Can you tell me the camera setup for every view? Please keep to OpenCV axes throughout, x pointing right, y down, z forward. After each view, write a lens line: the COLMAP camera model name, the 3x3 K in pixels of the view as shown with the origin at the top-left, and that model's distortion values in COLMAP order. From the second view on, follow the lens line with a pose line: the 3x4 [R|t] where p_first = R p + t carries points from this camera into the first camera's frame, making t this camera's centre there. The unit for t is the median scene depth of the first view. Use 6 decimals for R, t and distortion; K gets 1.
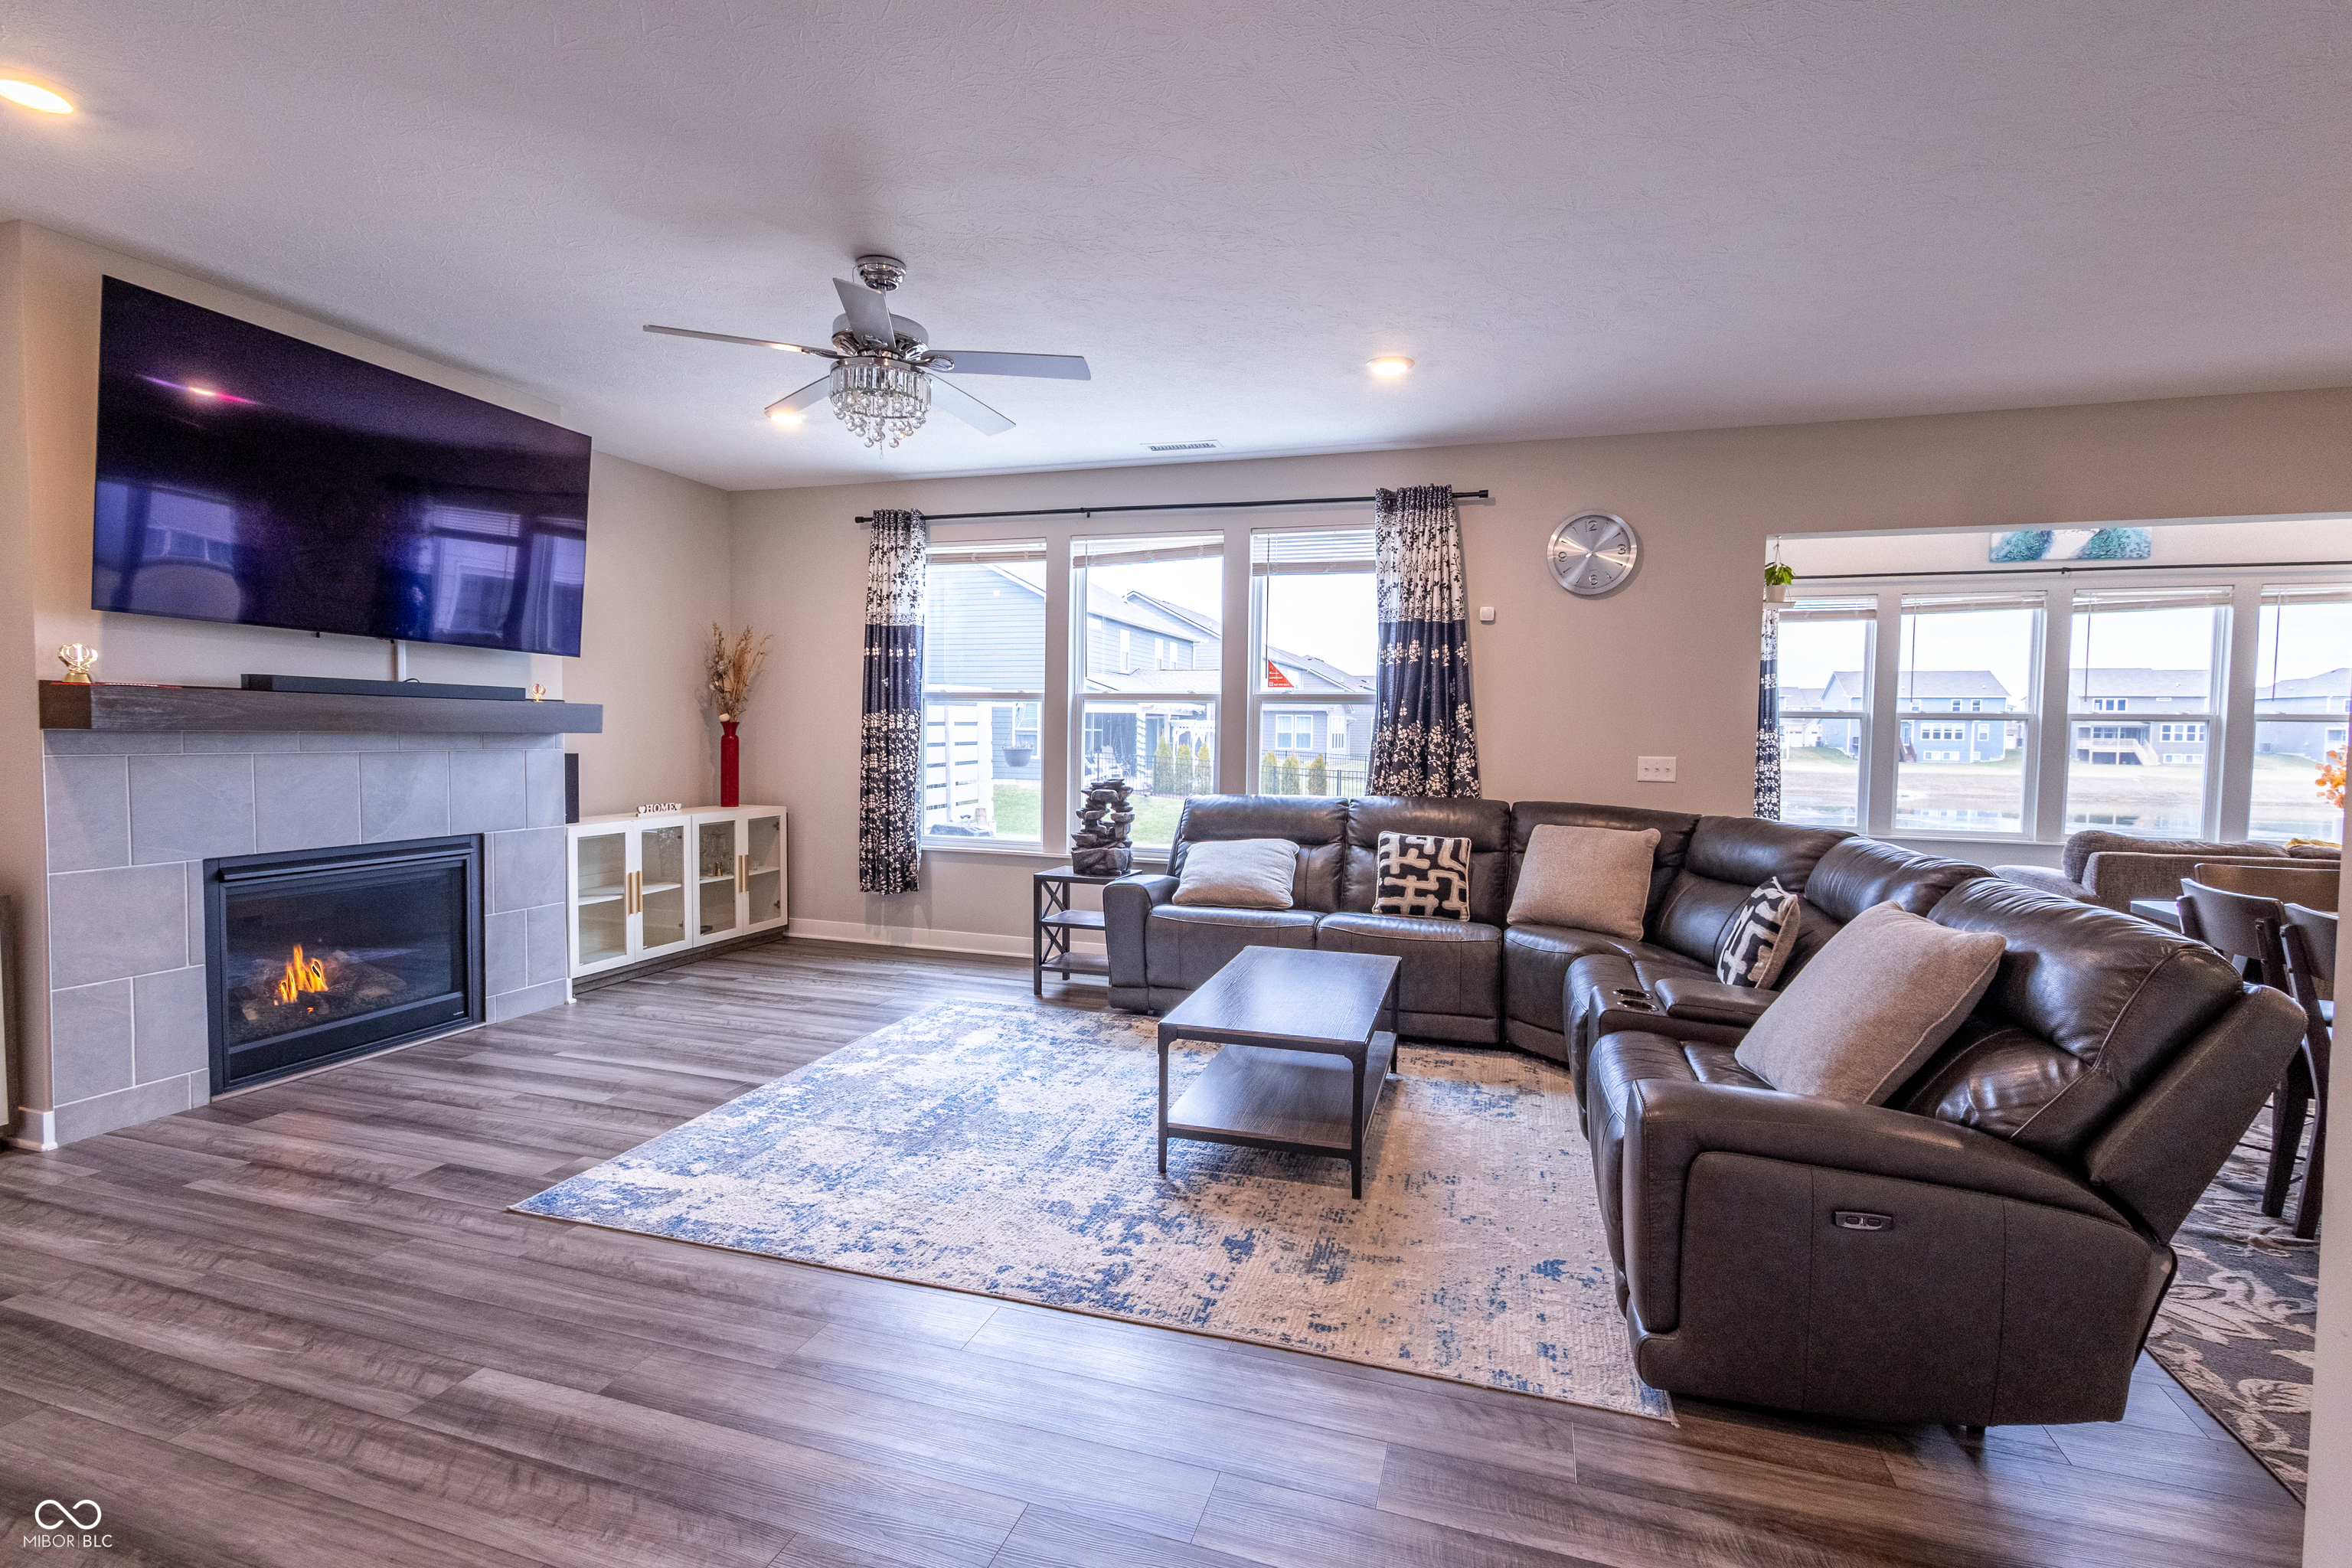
lens RADIAL K [[1080.6, 0, 1168.8], [0, 1080.6, 778.9], [0, 0, 1]] dist [0.008726, -0.001718]
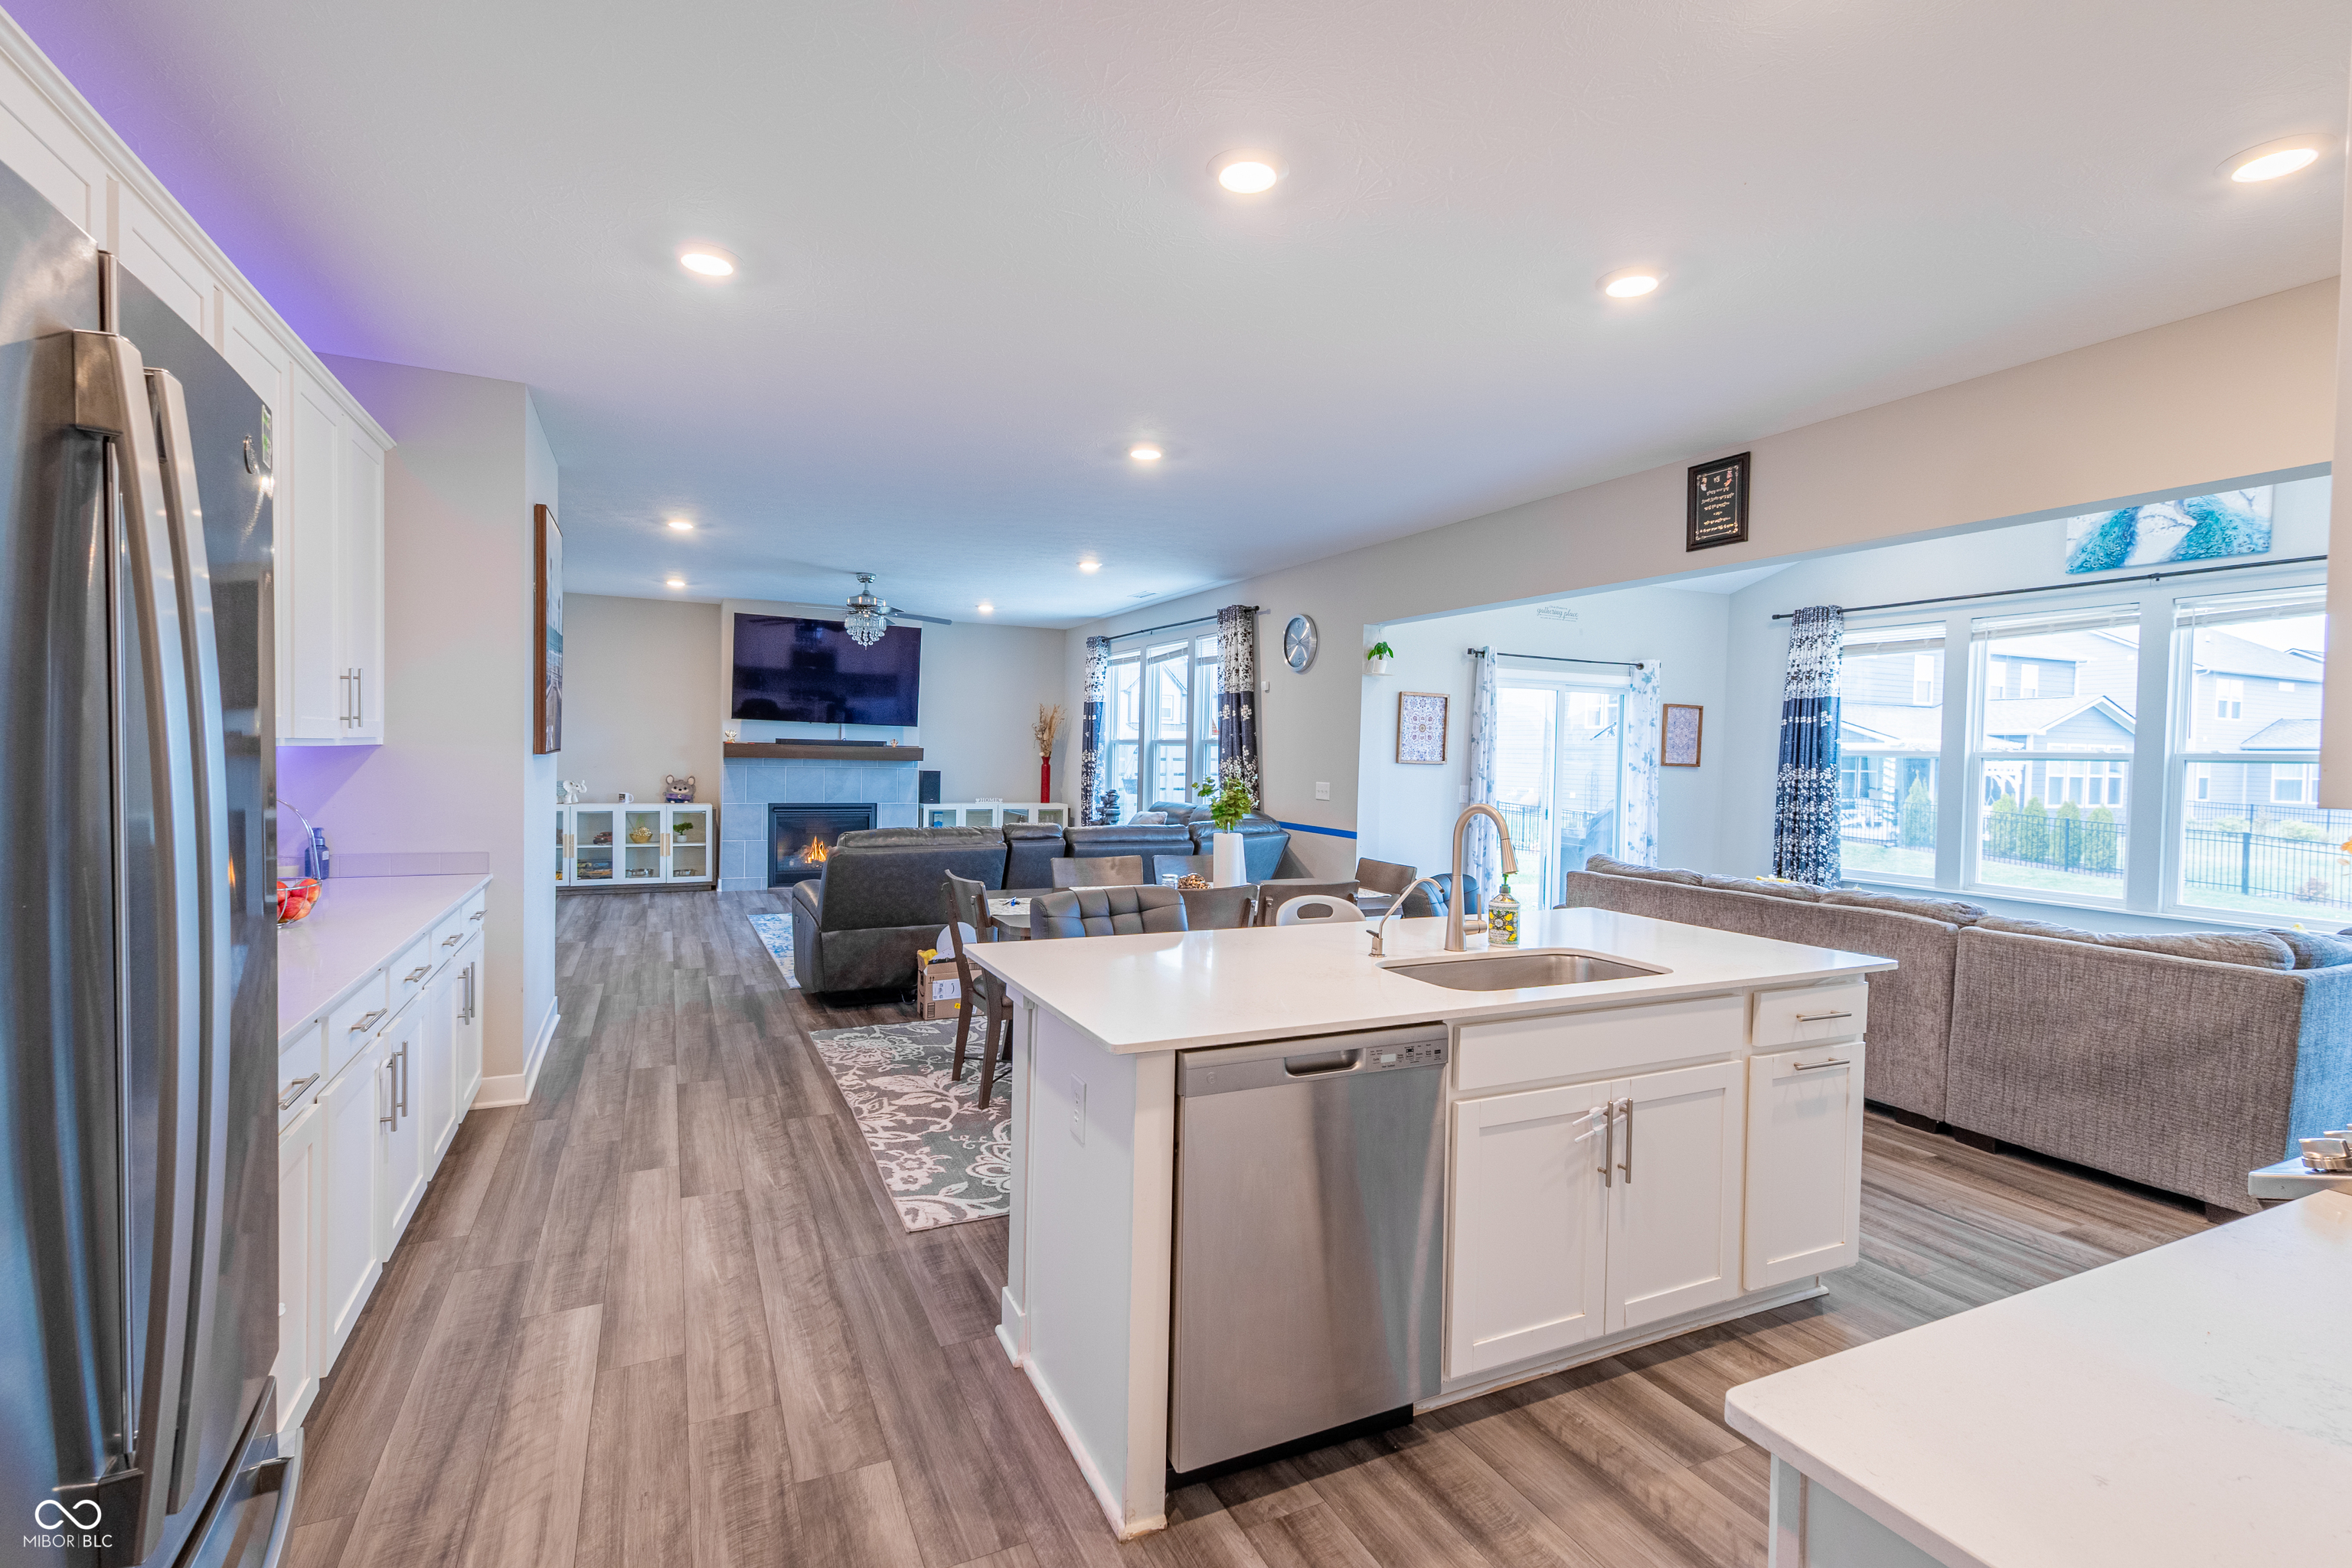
lens RADIAL K [[1080.6, 0, 1173.6], [0, 1080.6, 786.2], [0, 0, 1]] dist [0.008726, -0.001718]
pose [[0.682317, 0.023490, -0.730679, 1.318622], [-0.045695, 0.998900, -0.010557, 0.007359], [0.729627, 0.040591, 0.682640, -0.108958]]
